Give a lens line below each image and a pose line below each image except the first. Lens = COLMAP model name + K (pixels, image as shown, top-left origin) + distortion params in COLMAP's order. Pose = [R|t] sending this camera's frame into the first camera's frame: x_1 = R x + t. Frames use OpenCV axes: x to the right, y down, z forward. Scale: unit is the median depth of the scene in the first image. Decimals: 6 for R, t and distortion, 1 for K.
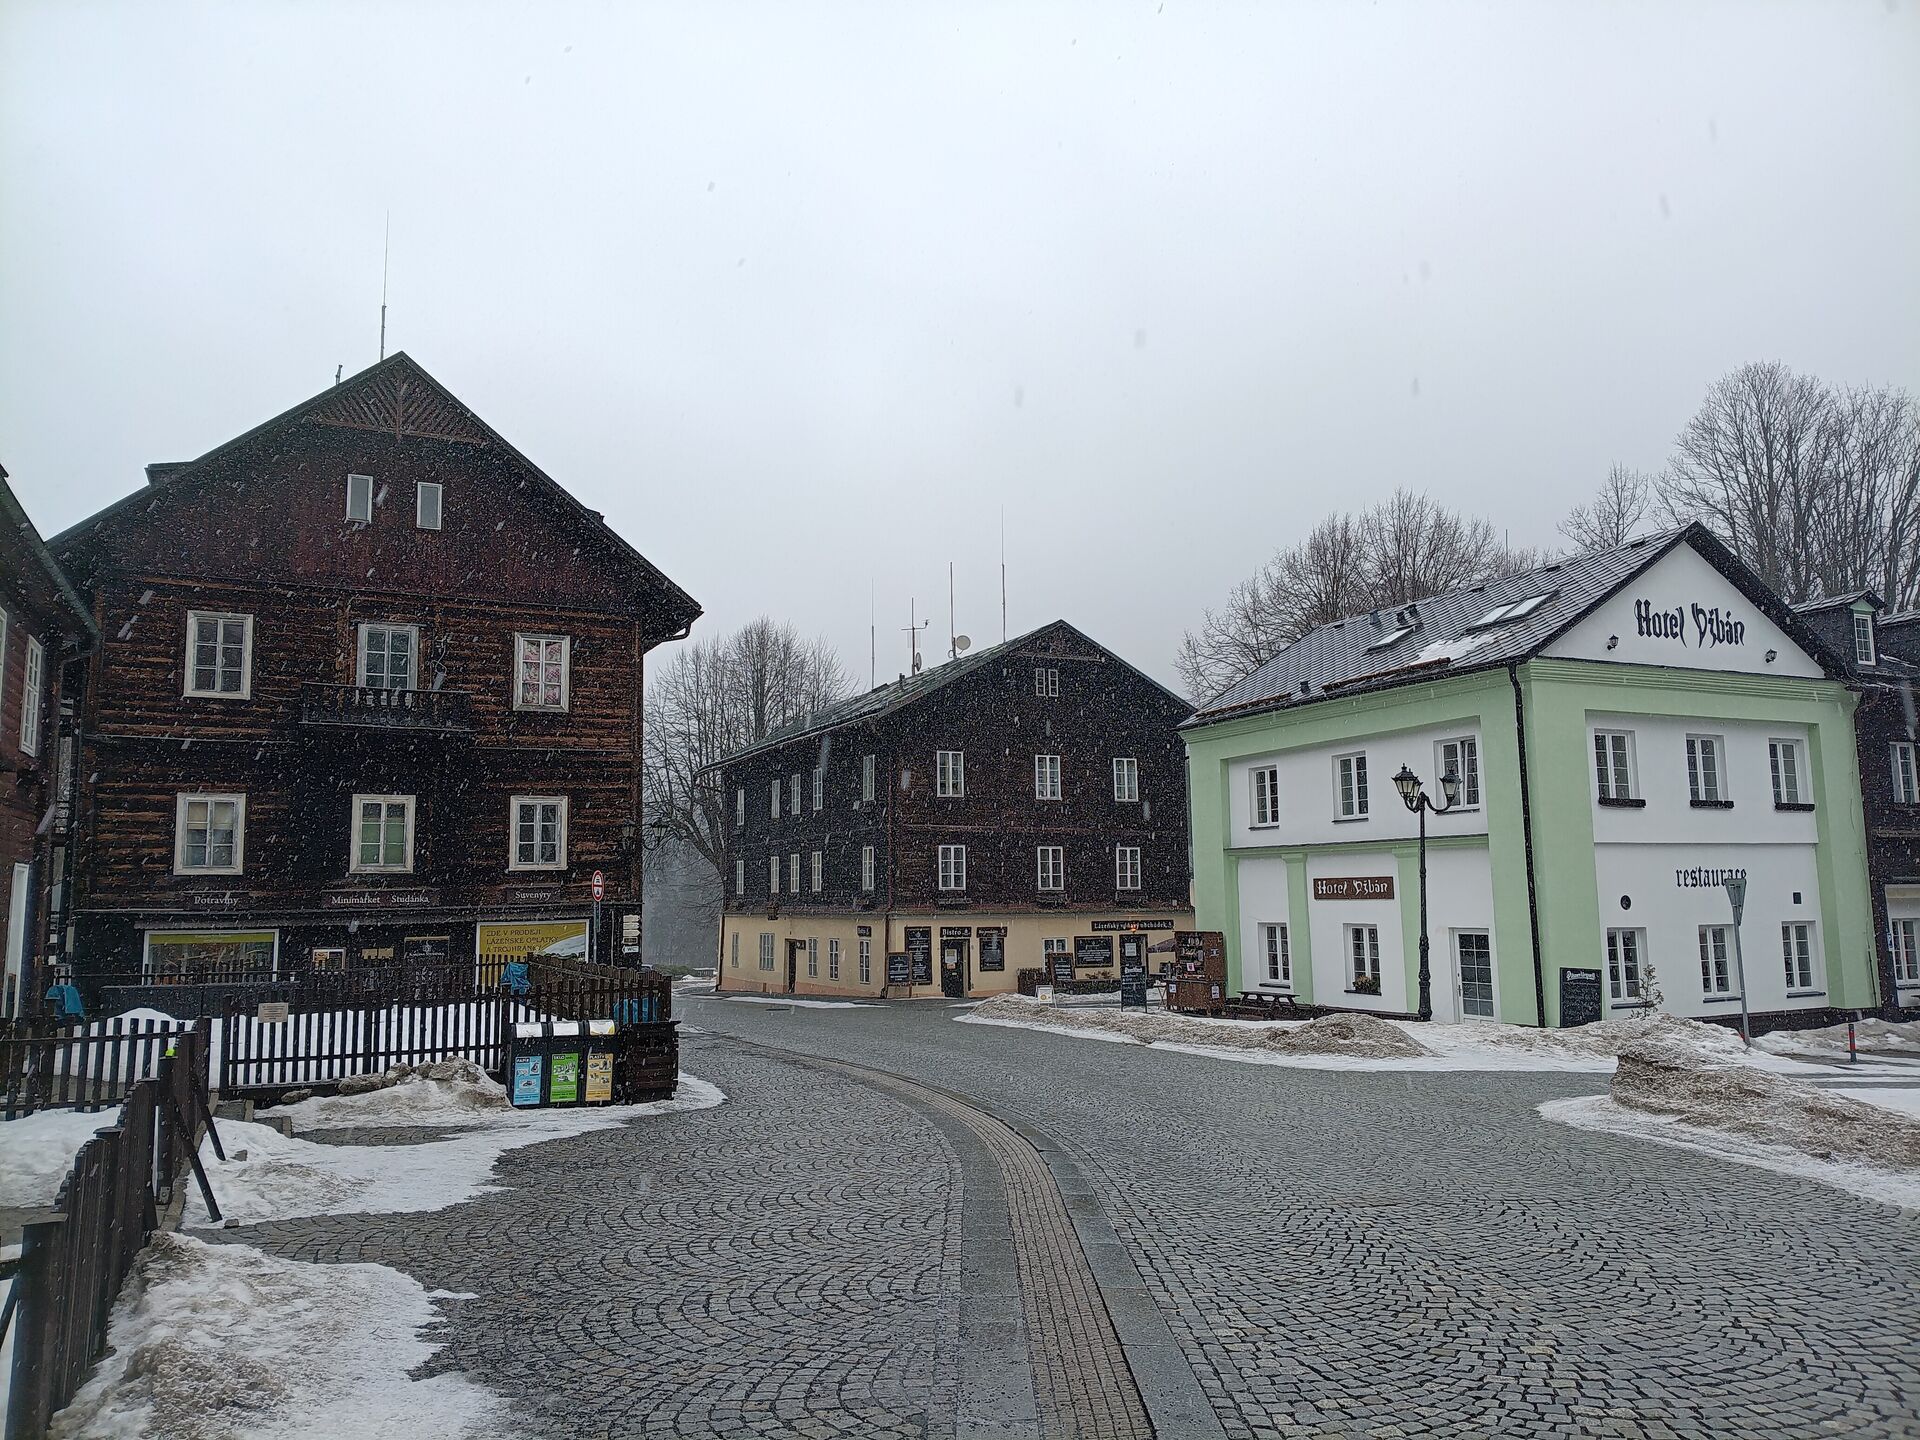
lens RADIAL K [[1405.0, 0, 960.0], [0, 1405.0, 720.0], [0, 0, 1]] dist [0.033159, -0.003610]
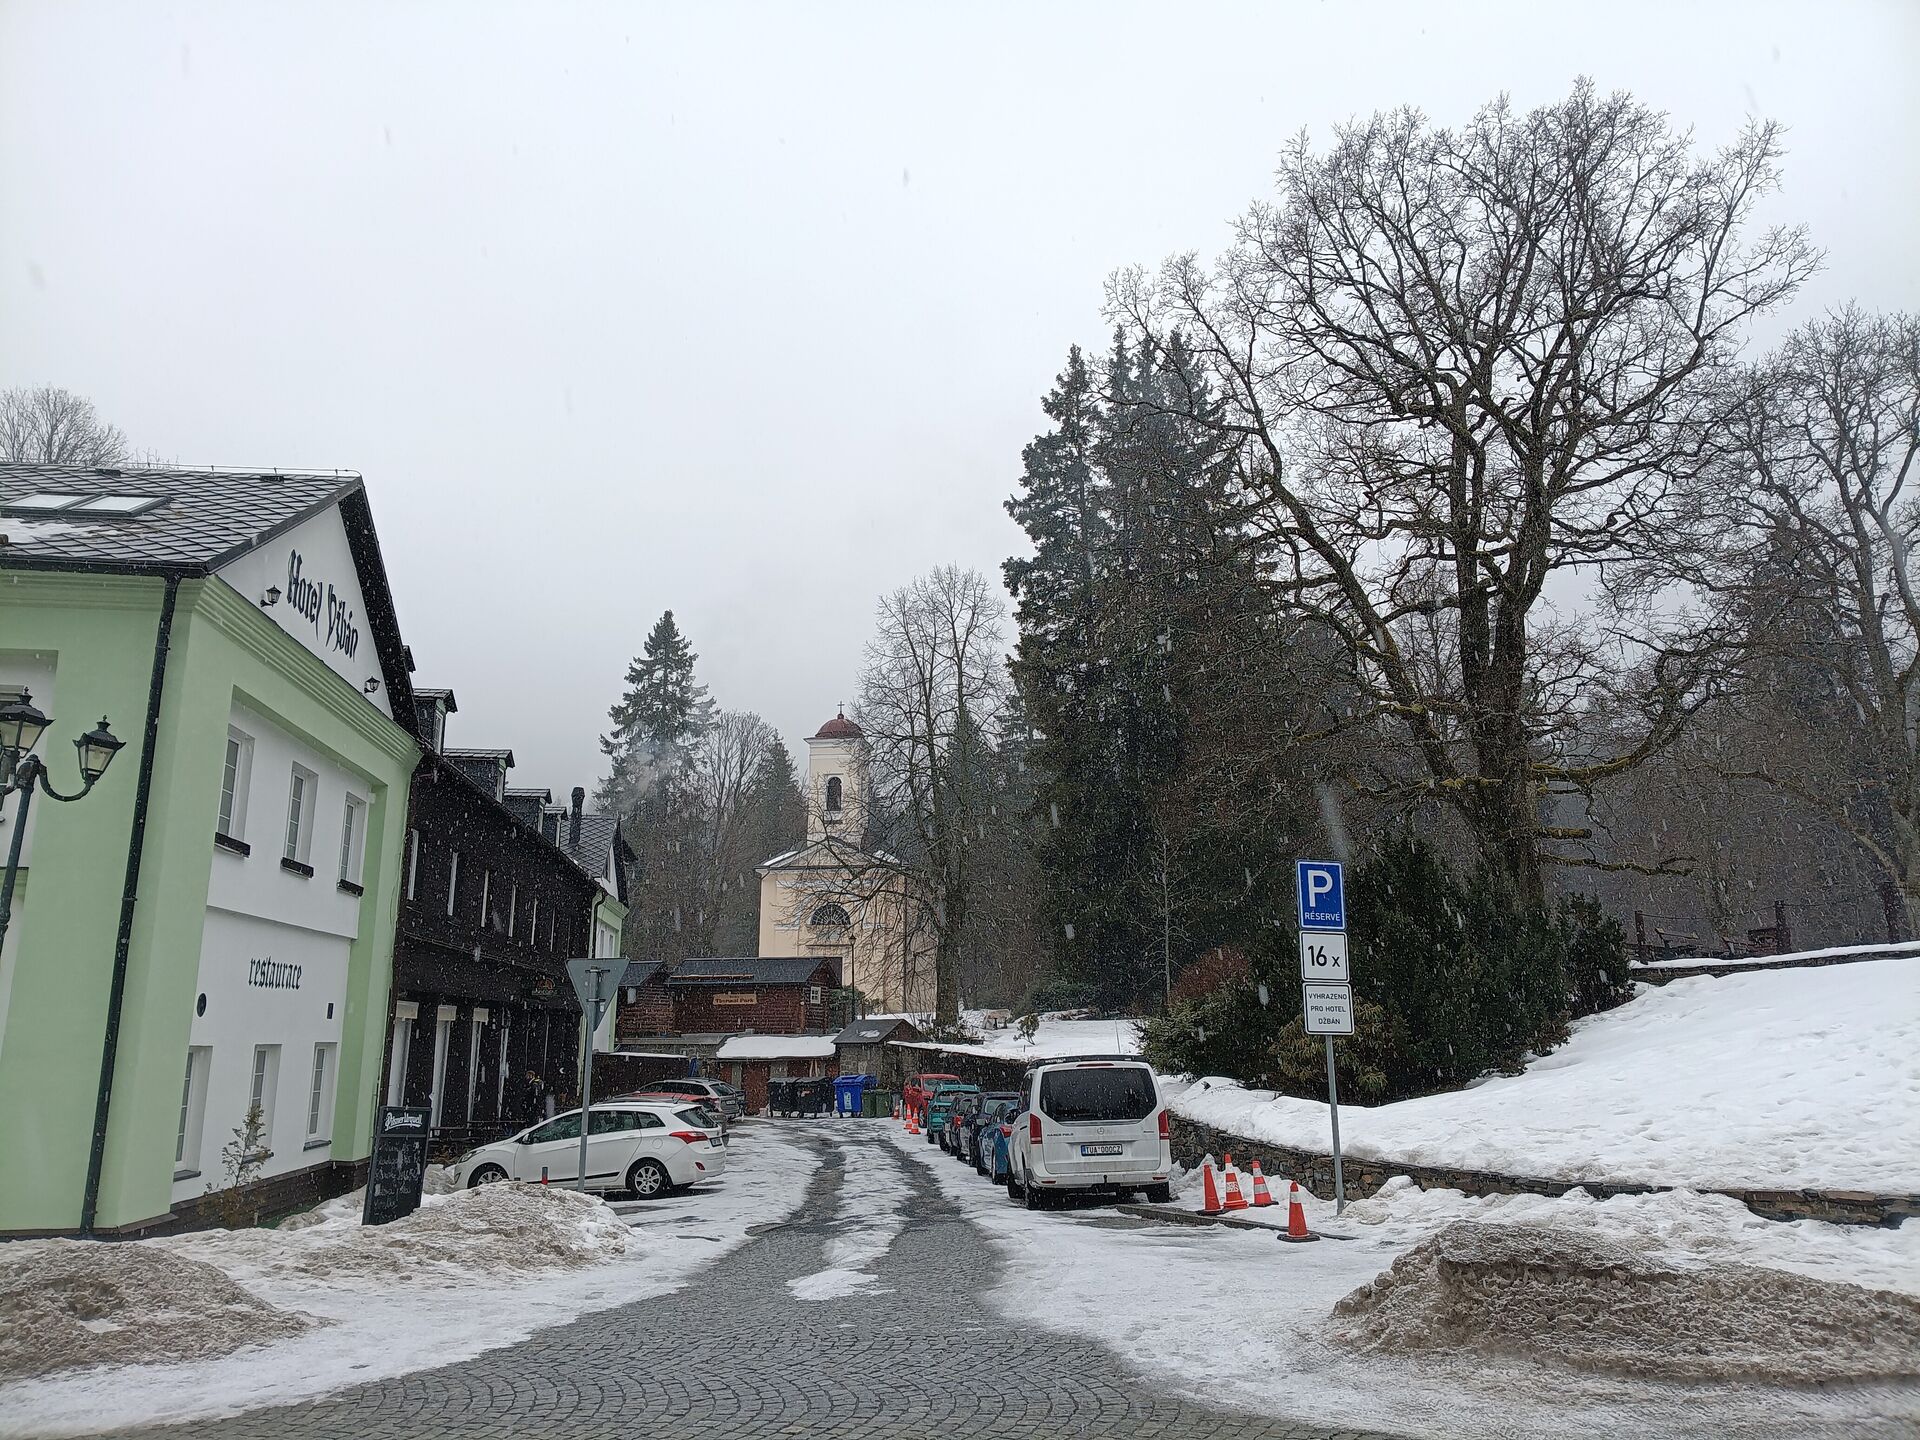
lens RADIAL K [[1405.0, 0, 960.0], [0, 1405.0, 720.0], [0, 0, 1]] dist [0.033159, -0.003610]
pose [[0.308999, 0.219559, 0.925372, -0.022435], [-0.115271, 0.974461, -0.192715, 0.077451], [-0.944051, -0.047120, 0.326416, 0.434035]]
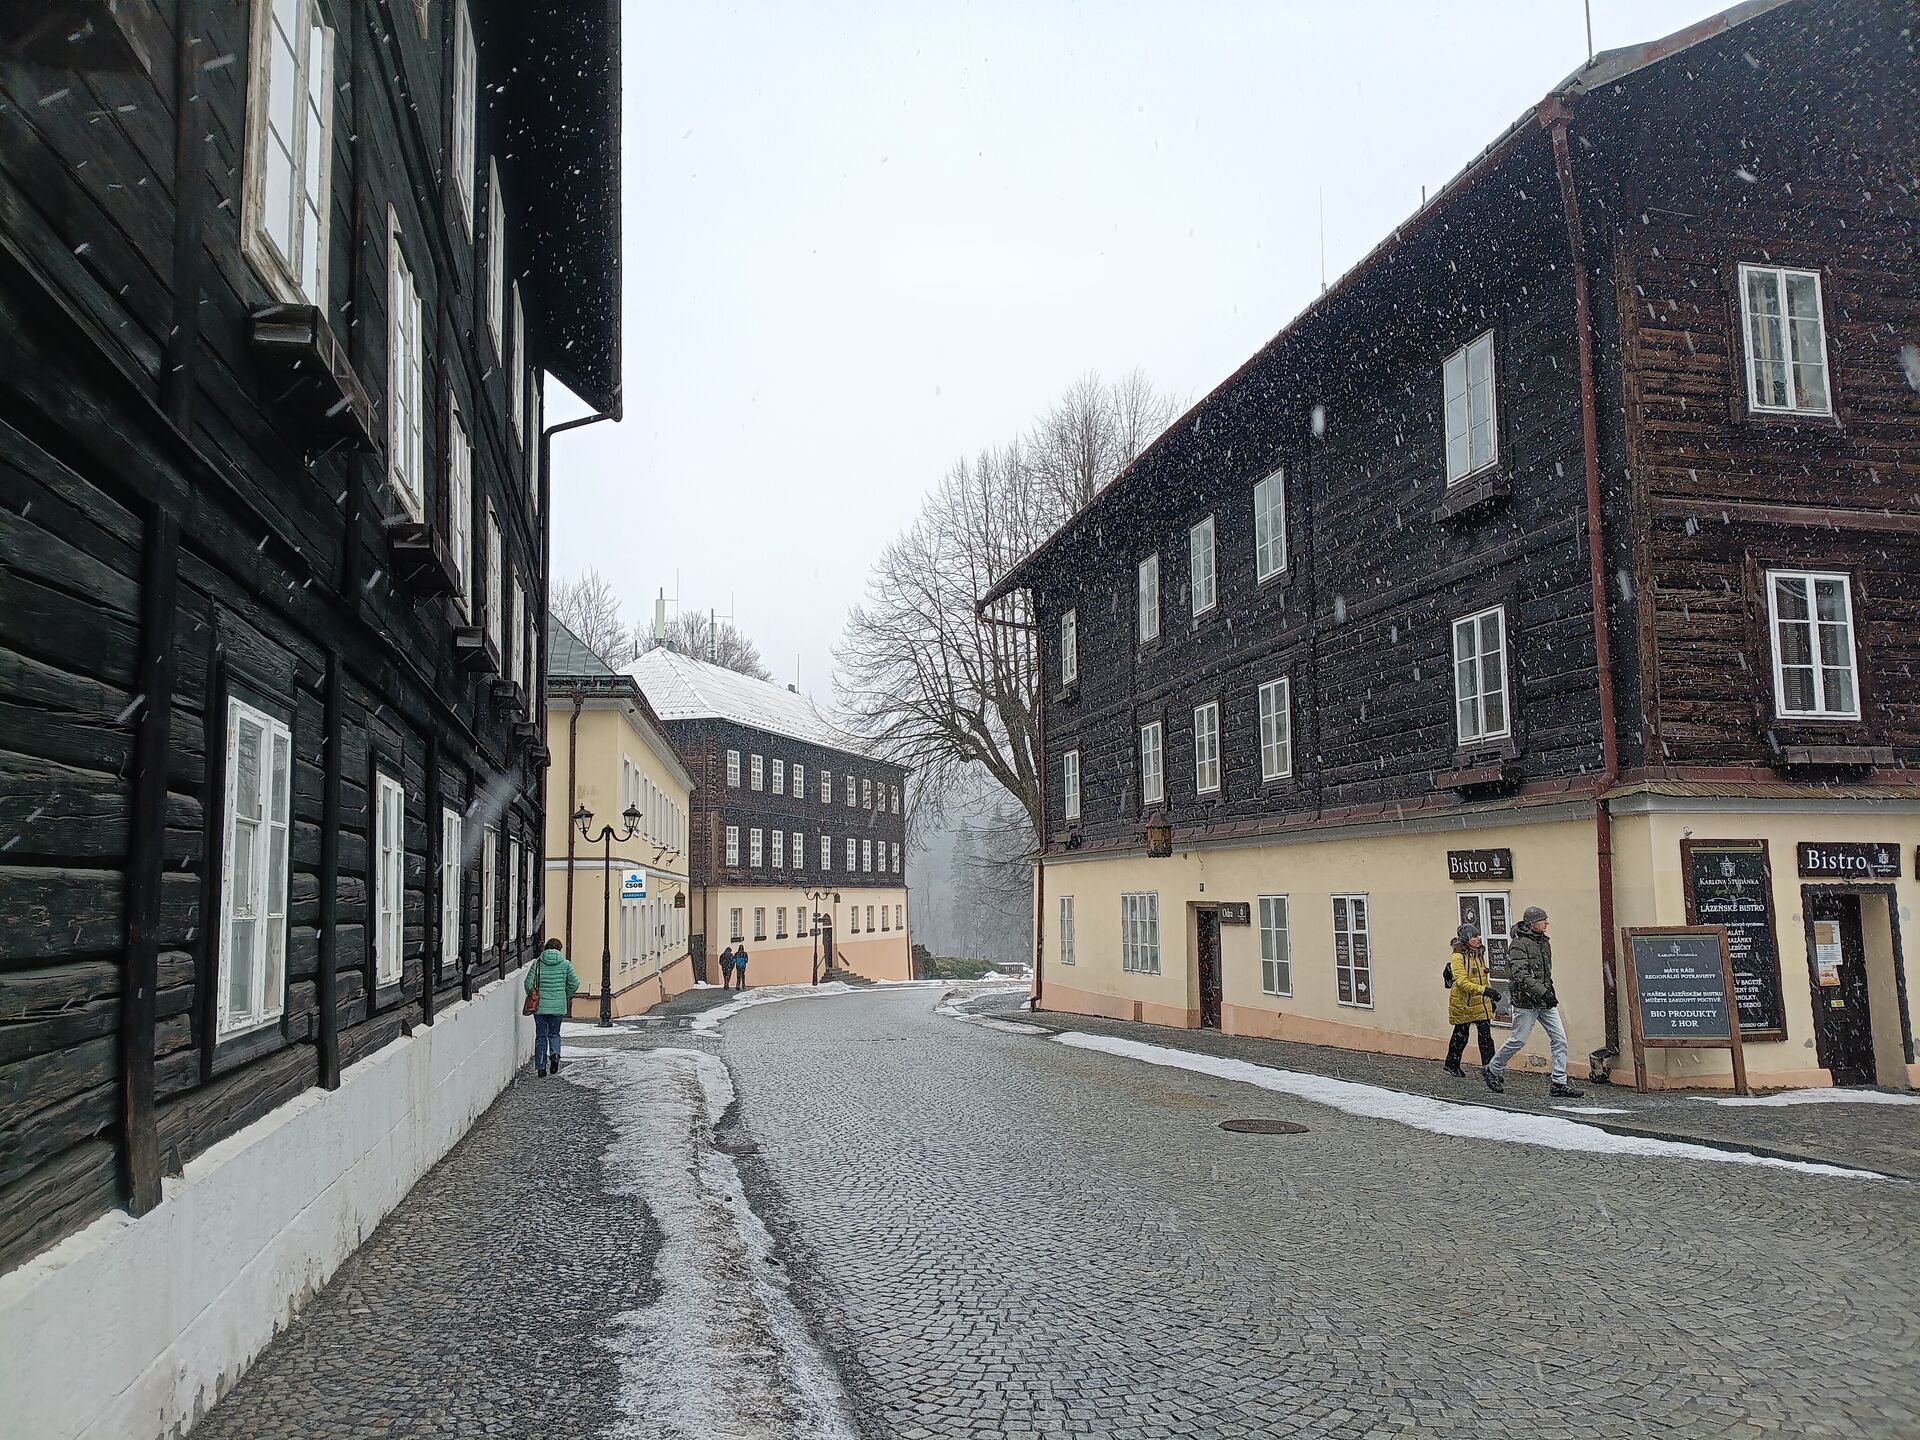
lens RADIAL K [[1405.0, 0, 960.0], [0, 1405.0, 720.0], [0, 0, 1]] dist [0.033159, -0.003610]
pose [[0.976901, -0.025897, -0.212117, -0.174364], [0.026664, 0.999644, 0.000755, 0.171090], [0.212022, -0.006394, 0.977244, 0.990284]]
